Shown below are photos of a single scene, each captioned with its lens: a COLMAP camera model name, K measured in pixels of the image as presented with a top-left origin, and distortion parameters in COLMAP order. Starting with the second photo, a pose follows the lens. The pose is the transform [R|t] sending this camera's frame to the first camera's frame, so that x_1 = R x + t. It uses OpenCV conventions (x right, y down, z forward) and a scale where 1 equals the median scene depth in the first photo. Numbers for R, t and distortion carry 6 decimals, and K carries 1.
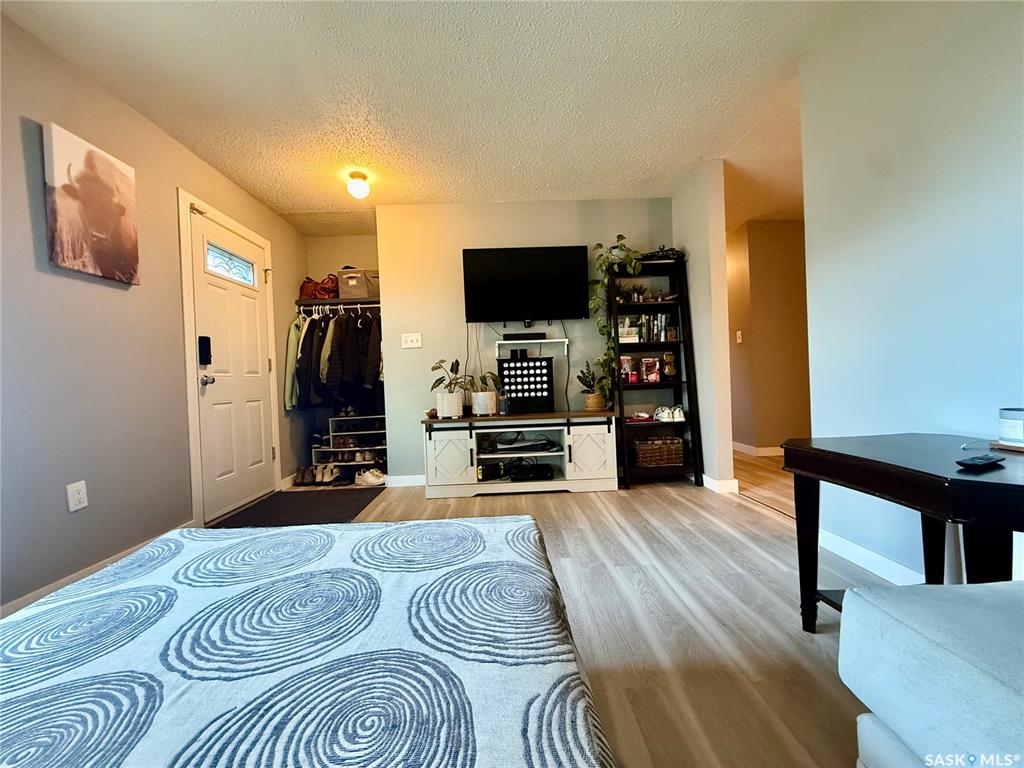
lens RADIAL K [[407.2, 0, 509.2], [0, 407.2, 381.9], [0, 0, 1]] dist [-0.000220, -0.000119]
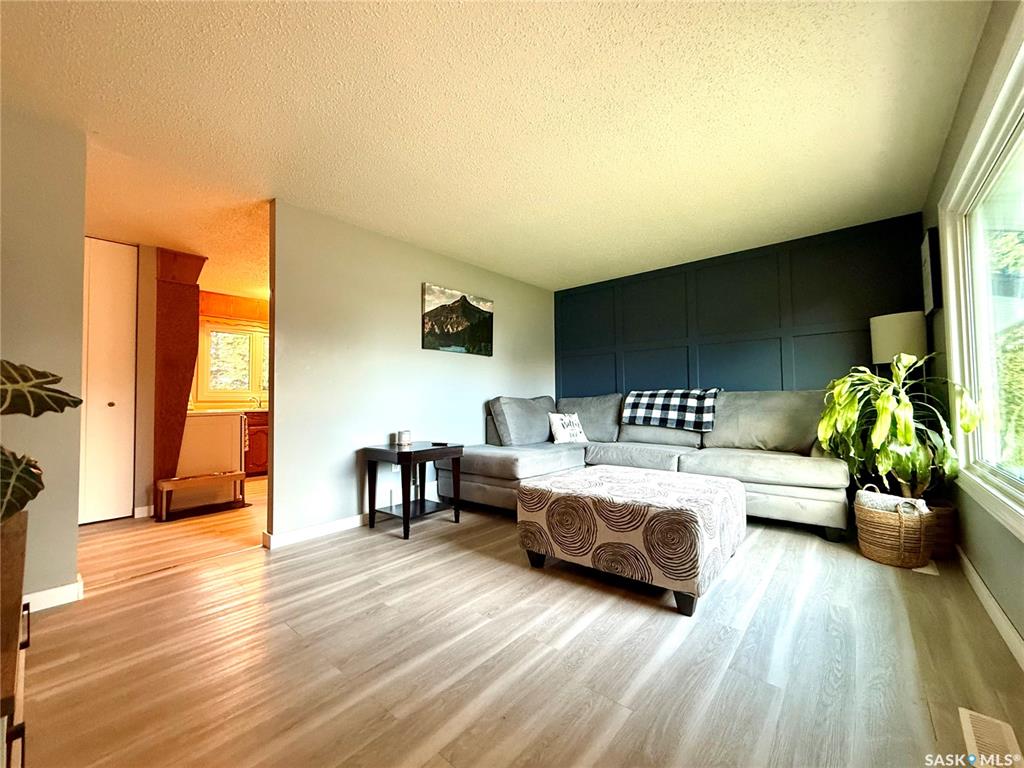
lens RADIAL K [[407.2, 0, 510.3], [0, 407.2, 384.9], [0, 0, 1]] dist [-0.000220, -0.000119]
pose [[-0.750337, 0.071591, 0.657168, -0.573994], [0.041299, 0.997253, -0.061484, -0.022880], [-0.659764, -0.018994, -0.751232, 1.138675]]
